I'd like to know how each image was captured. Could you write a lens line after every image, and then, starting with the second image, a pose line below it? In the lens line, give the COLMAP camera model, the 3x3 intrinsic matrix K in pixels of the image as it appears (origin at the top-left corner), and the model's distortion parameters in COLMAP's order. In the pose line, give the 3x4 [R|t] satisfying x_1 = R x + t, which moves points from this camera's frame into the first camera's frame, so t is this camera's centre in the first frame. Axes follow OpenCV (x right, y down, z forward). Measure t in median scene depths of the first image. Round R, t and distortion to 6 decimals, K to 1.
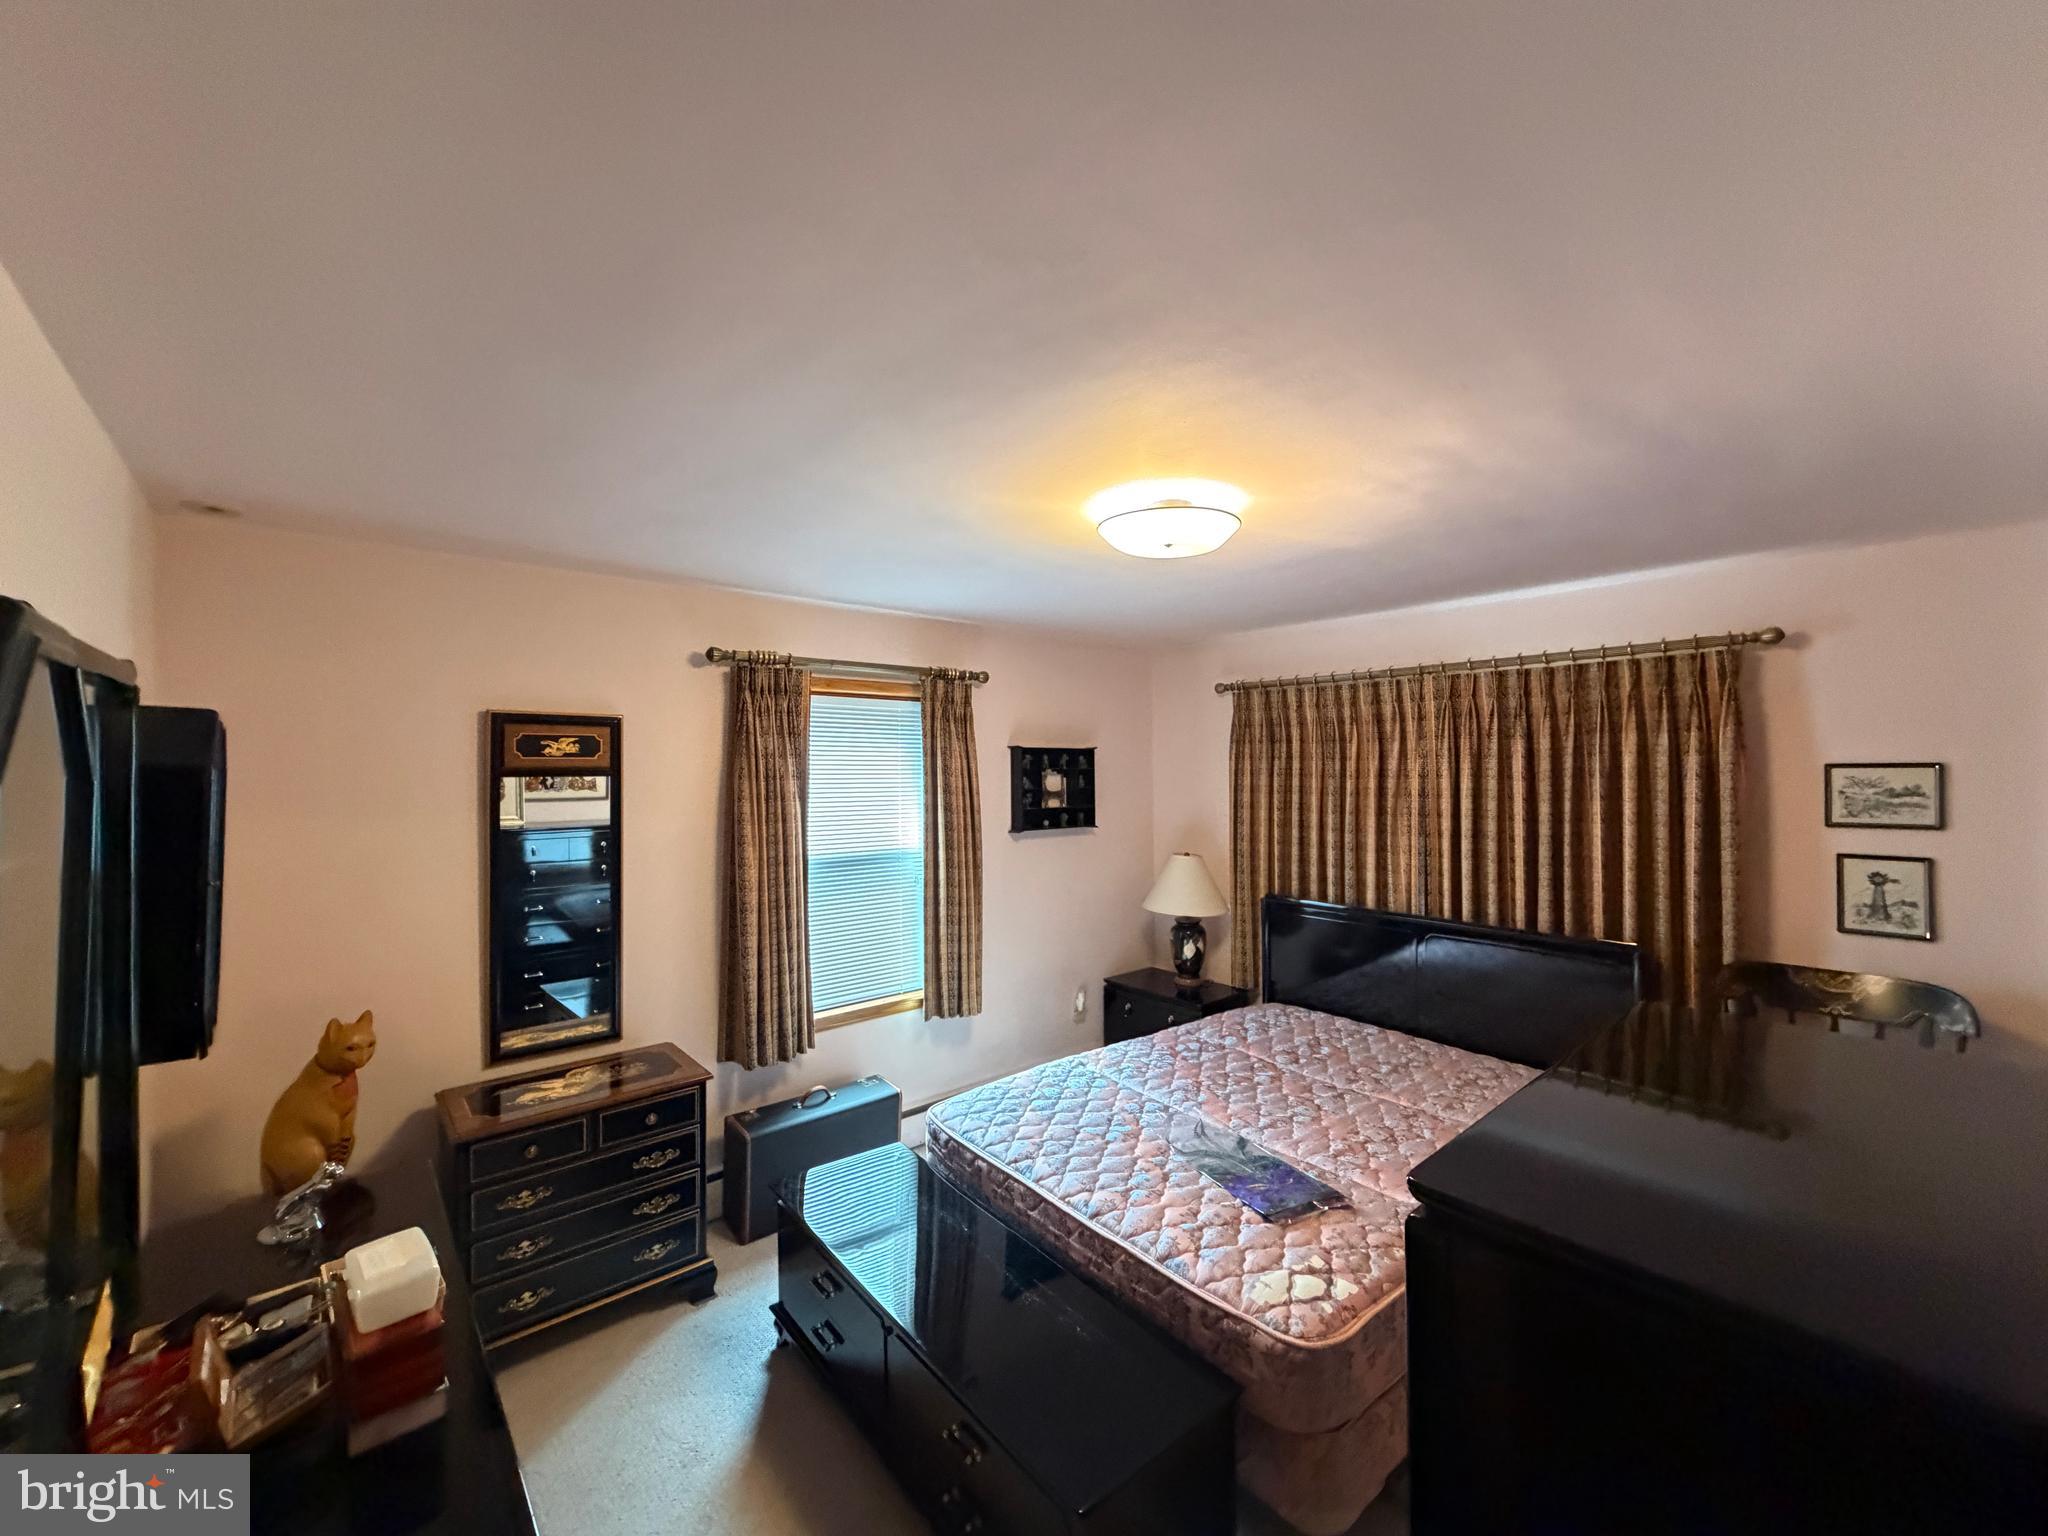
lens RADIAL K [[814.2, 0, 1017.9], [0, 814.2, 768.7], [0, 0, 1]] dist [0.000308, -0.000152]
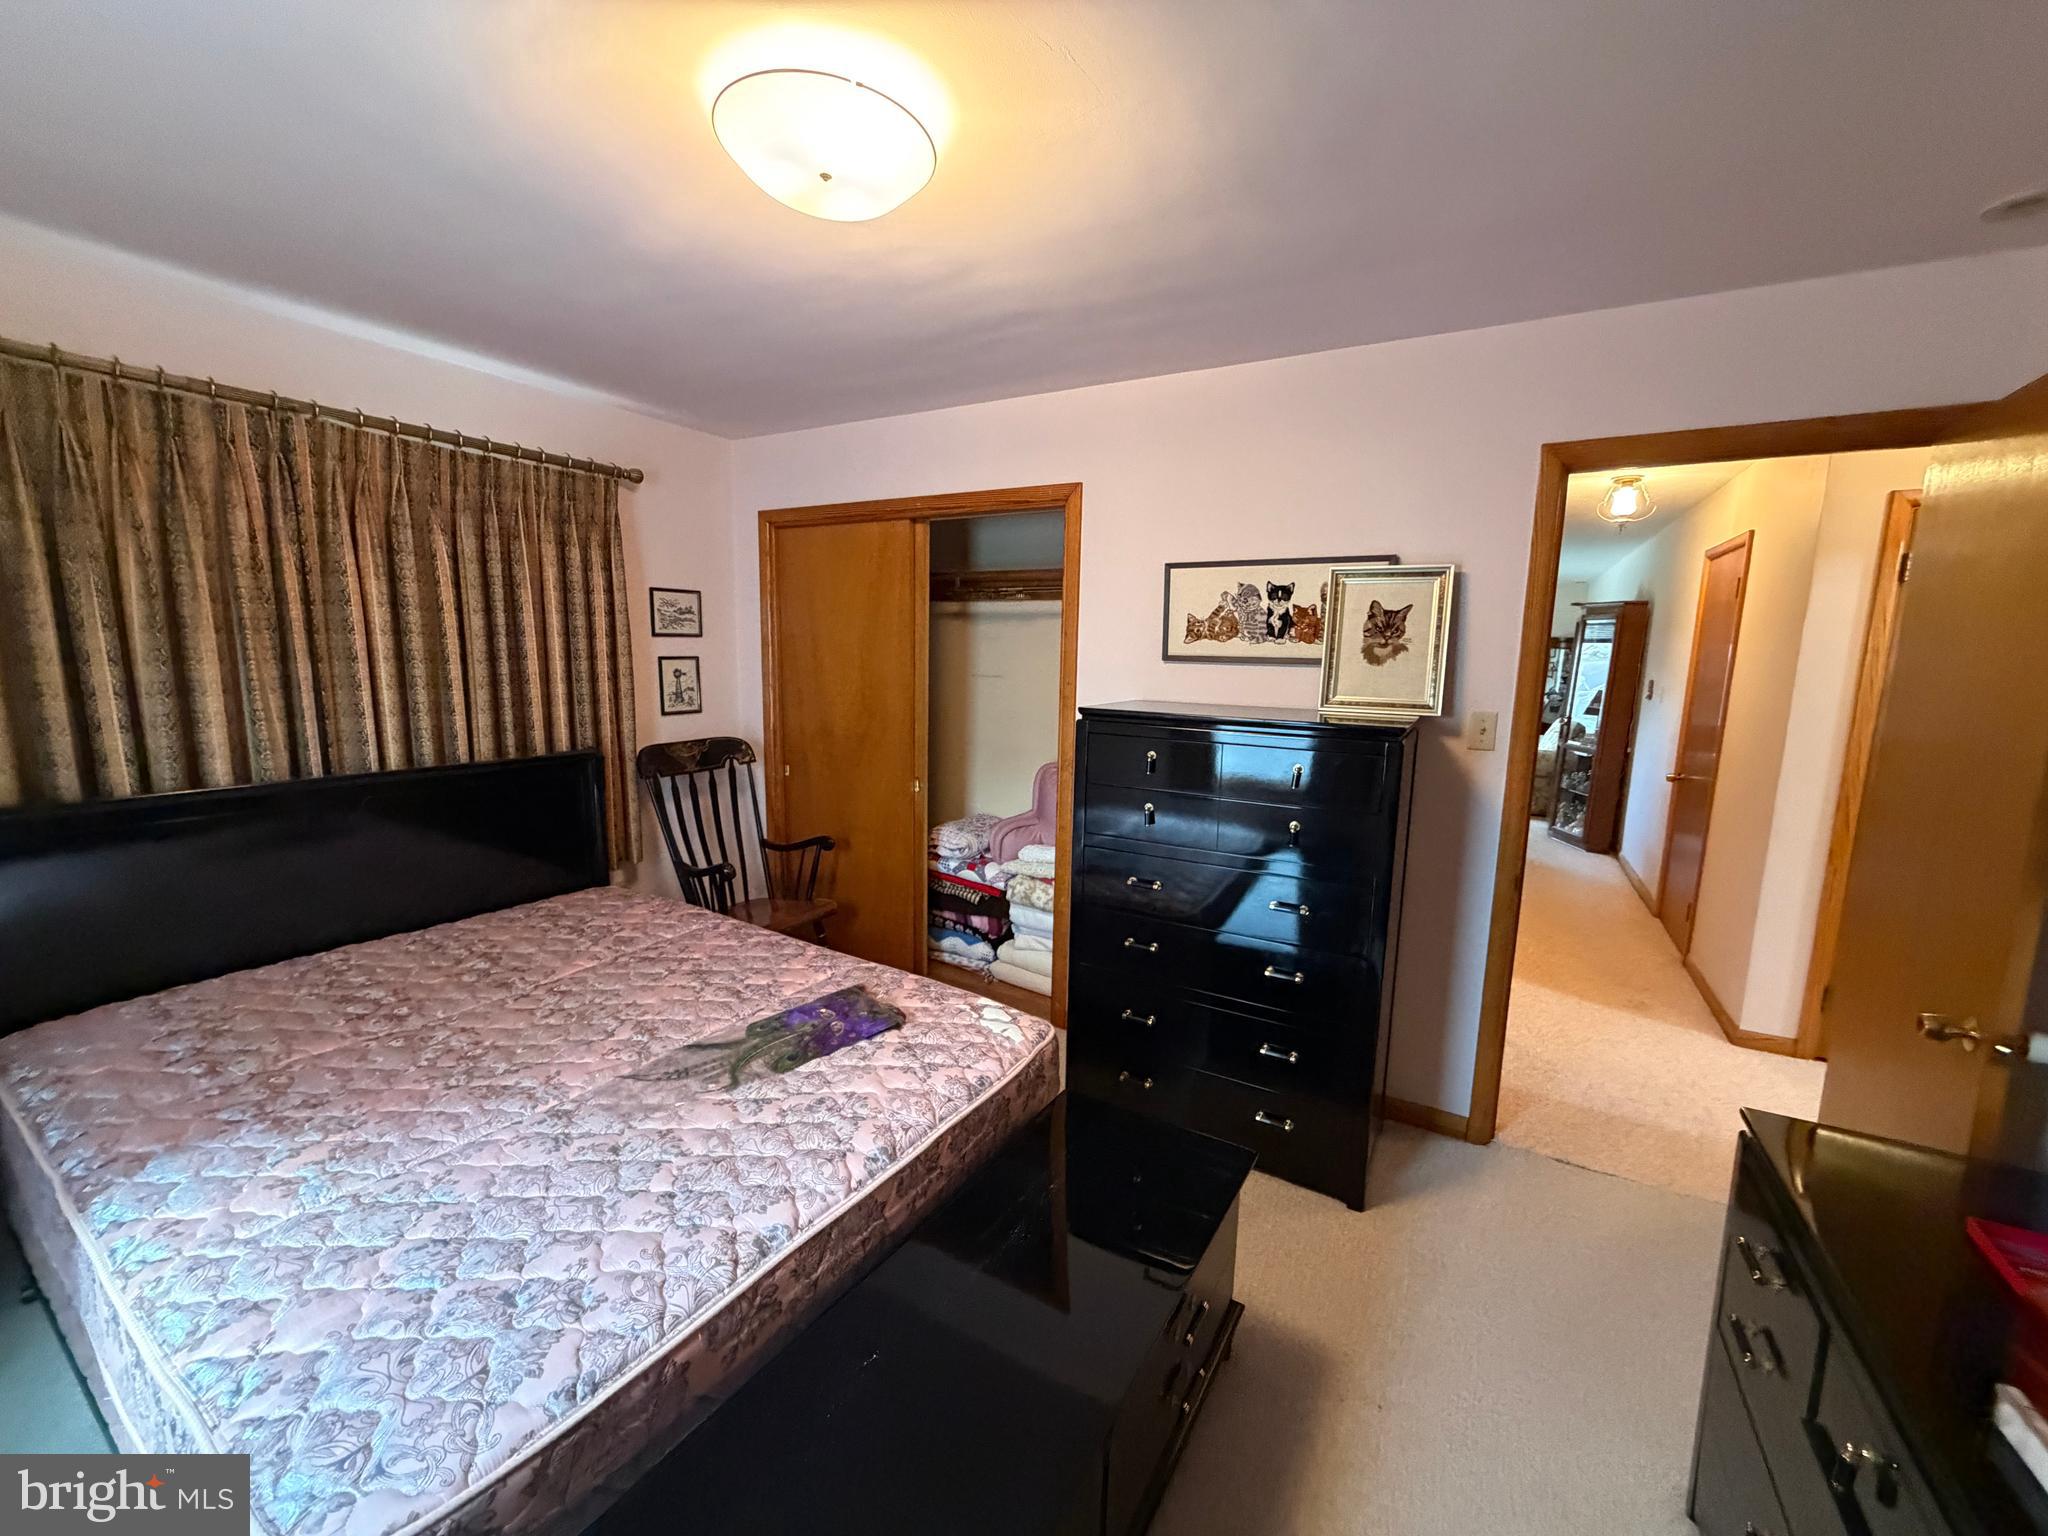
lens RADIAL K [[814.2, 0, 1017.9], [0, 814.2, 762.7], [0, 0, 1]] dist [0.000308, -0.000152]
pose [[-0.336167, -0.132261, 0.932469, -0.465226], [-0.015642, 0.990738, 0.134886, 0.089548], [-0.941672, 0.030759, -0.335122, 0.923038]]
